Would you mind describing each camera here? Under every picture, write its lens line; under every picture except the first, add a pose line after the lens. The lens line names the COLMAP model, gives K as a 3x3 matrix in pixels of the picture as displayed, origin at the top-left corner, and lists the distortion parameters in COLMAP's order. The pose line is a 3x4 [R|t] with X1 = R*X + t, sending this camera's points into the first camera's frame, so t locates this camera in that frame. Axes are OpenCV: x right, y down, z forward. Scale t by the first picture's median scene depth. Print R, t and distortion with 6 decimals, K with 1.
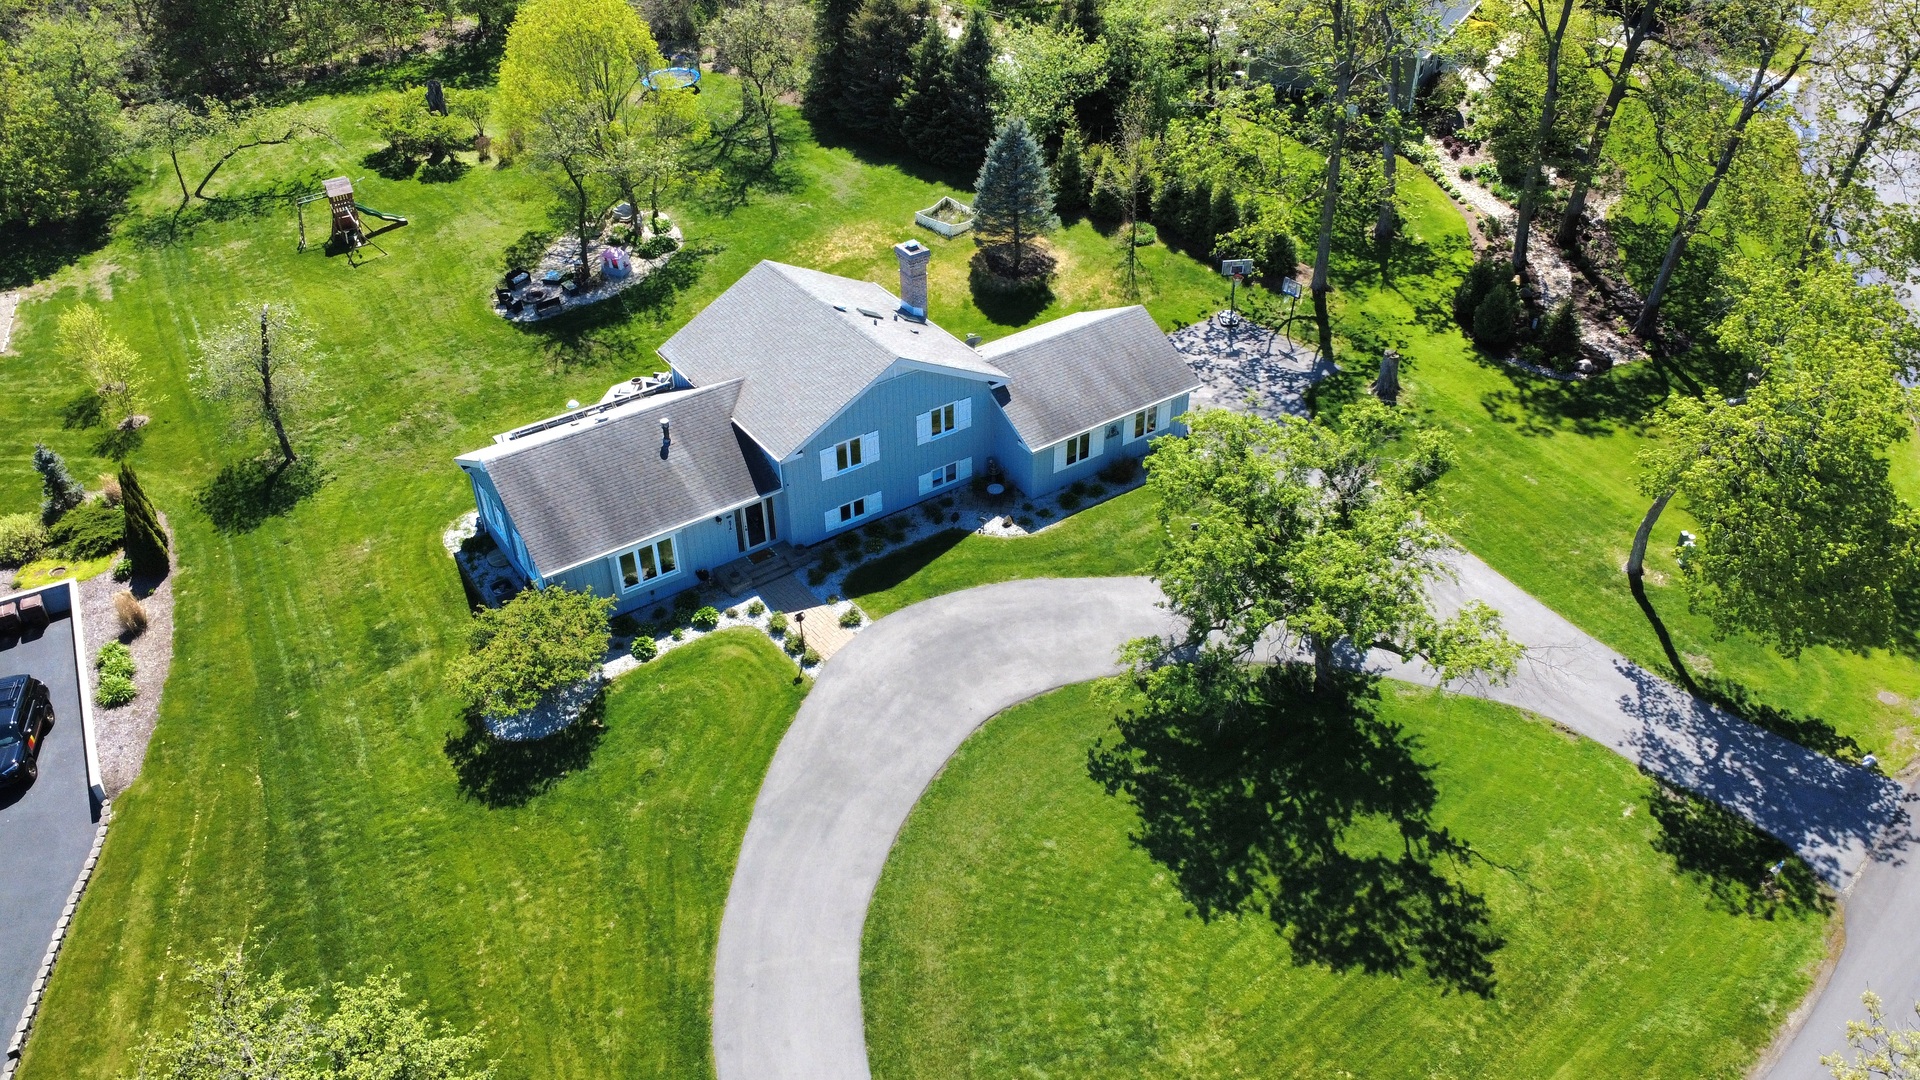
lens RADIAL K [[1440.6, 0, 971.9], [0, 1440.6, 539.2], [0, 0, 1]] dist [0.006458, 0.001152]
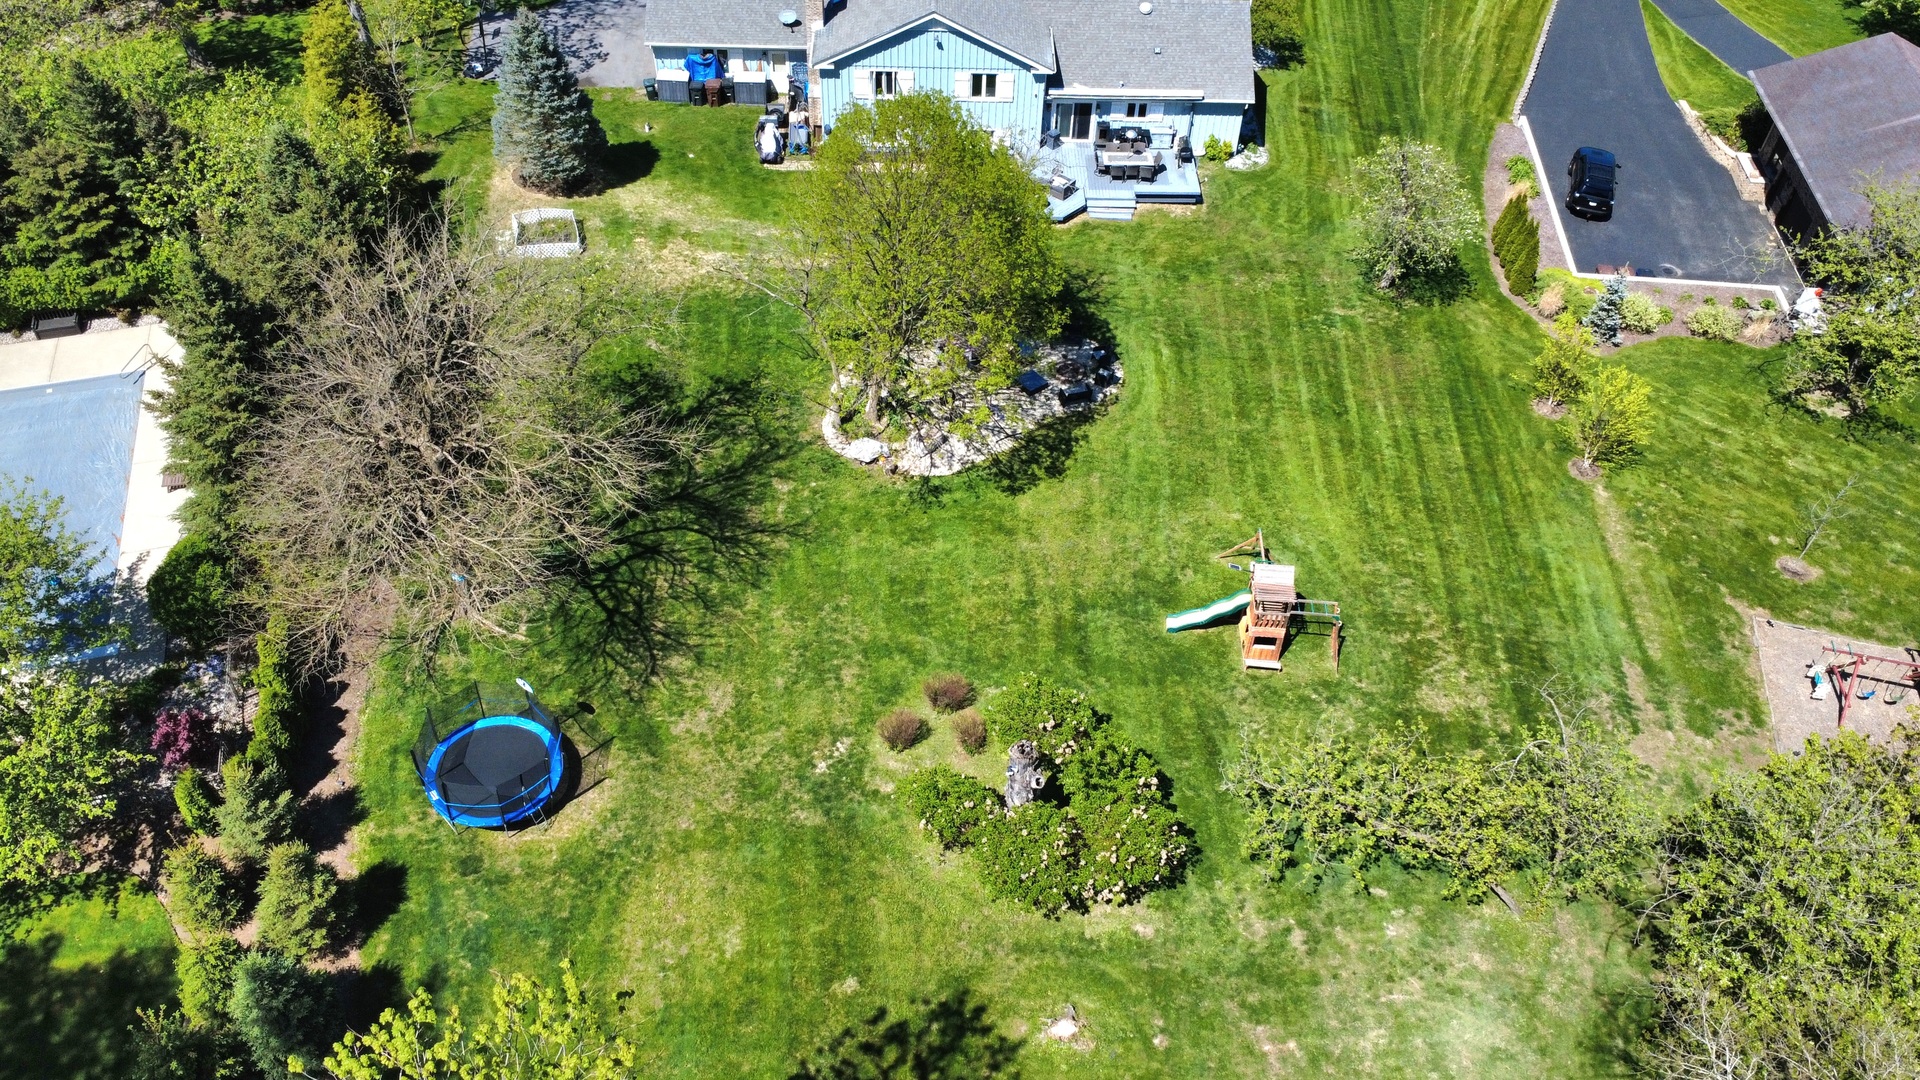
lens RADIAL K [[1440.6, 0, 971.9], [0, 1440.6, 539.2], [0, 0, 1]] dist [0.006458, 0.001152]
pose [[-0.826791, -0.428676, 0.364215, -0.771057], [0.314469, 0.184608, 0.931144, -1.174296], [-0.466397, 0.884396, -0.017827, 1.493977]]
